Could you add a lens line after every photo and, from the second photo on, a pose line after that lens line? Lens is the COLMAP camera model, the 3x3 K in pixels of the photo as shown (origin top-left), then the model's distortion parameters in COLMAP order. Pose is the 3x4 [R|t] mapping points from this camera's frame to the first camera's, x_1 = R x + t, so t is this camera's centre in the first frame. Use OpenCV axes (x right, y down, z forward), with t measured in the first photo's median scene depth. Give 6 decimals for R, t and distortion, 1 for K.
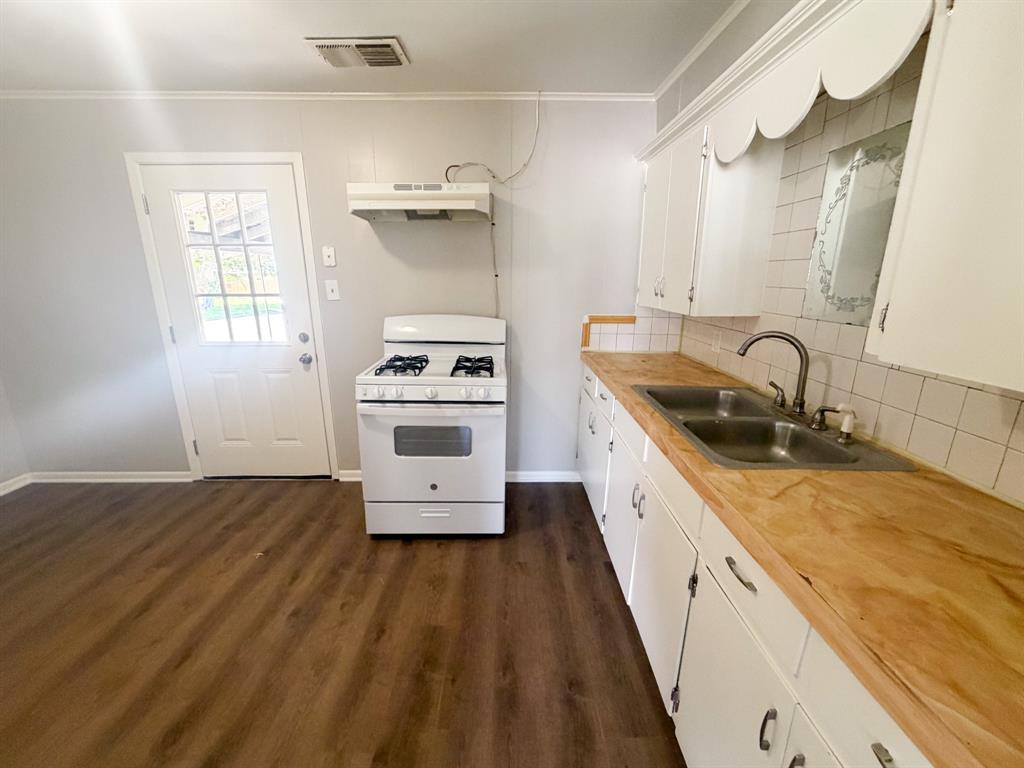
lens RADIAL K [[408.3, 0, 513.4], [0, 408.3, 380.7], [0, 0, 1]] dist [-0.000673, -0.000318]
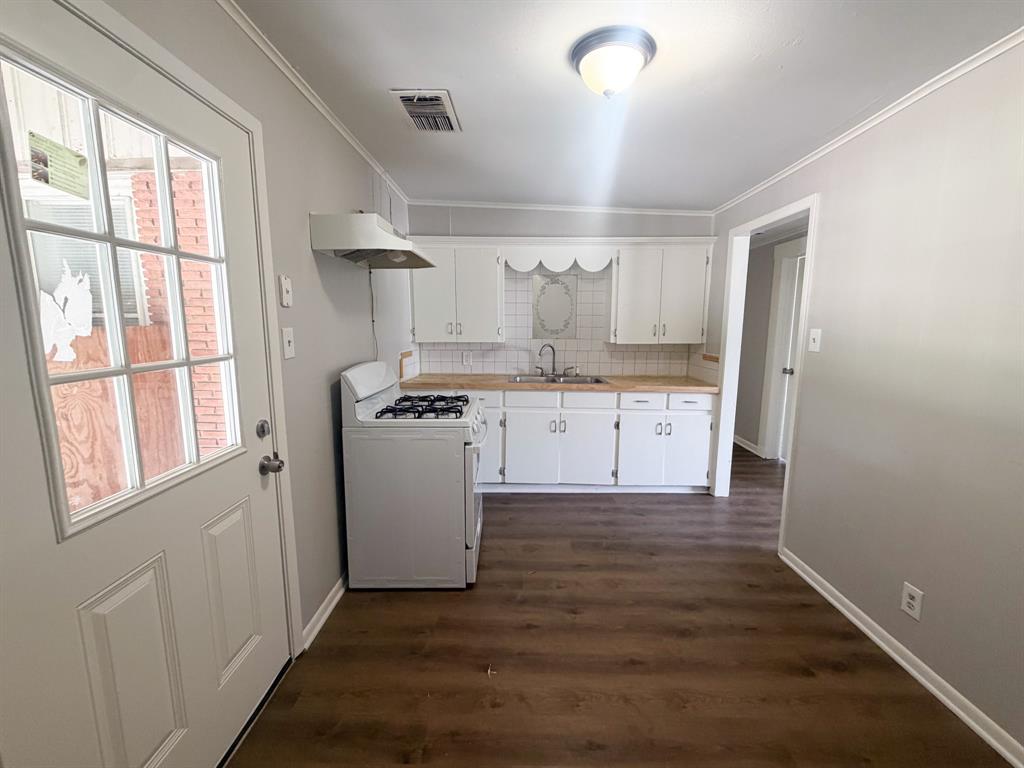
lens RADIAL K [[408.3, 0, 513.4], [0, 408.3, 380.7], [0, 0, 1]] dist [-0.000673, -0.000318]
pose [[0.041188, -0.144500, 0.988647, -1.196640], [0.252850, 0.958786, 0.129602, -0.177450], [-0.966628, 0.244641, 0.076028, 0.698013]]
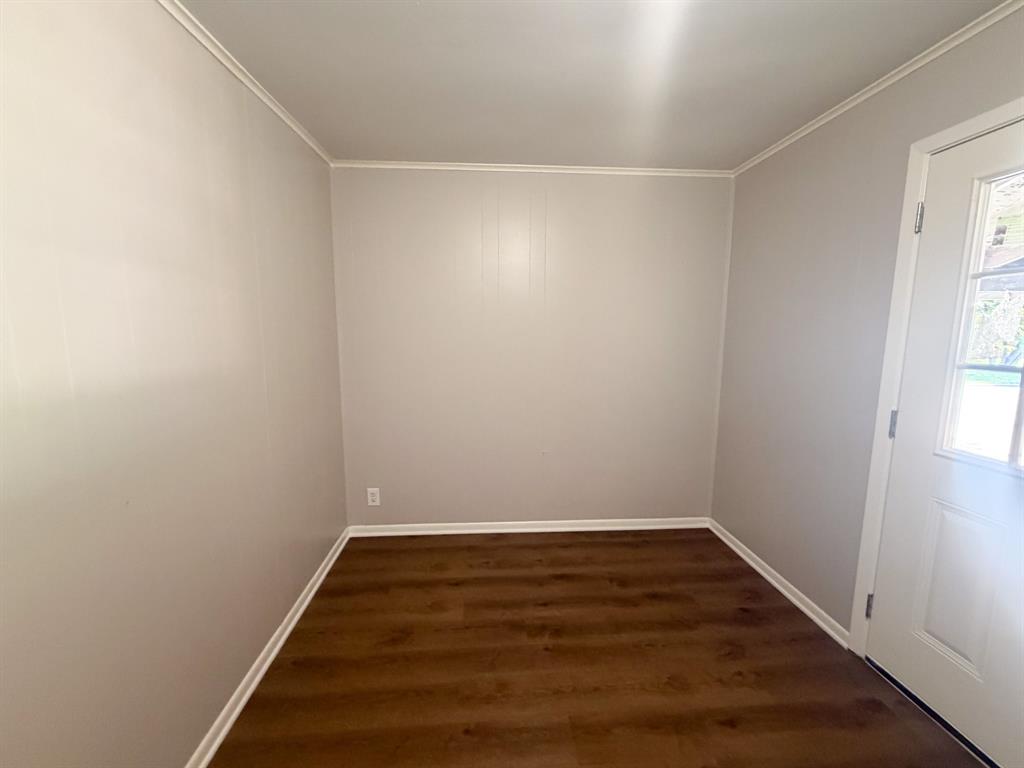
lens RADIAL K [[408.3, 0, 513.4], [0, 408.3, 380.7], [0, 0, 1]] dist [-0.000673, -0.000318]
pose [[0.064905, 0.127187, -0.989753, -0.299600], [-0.256737, 0.960584, 0.106603, -0.104368], [0.964300, 0.247187, 0.095001, 0.410310]]
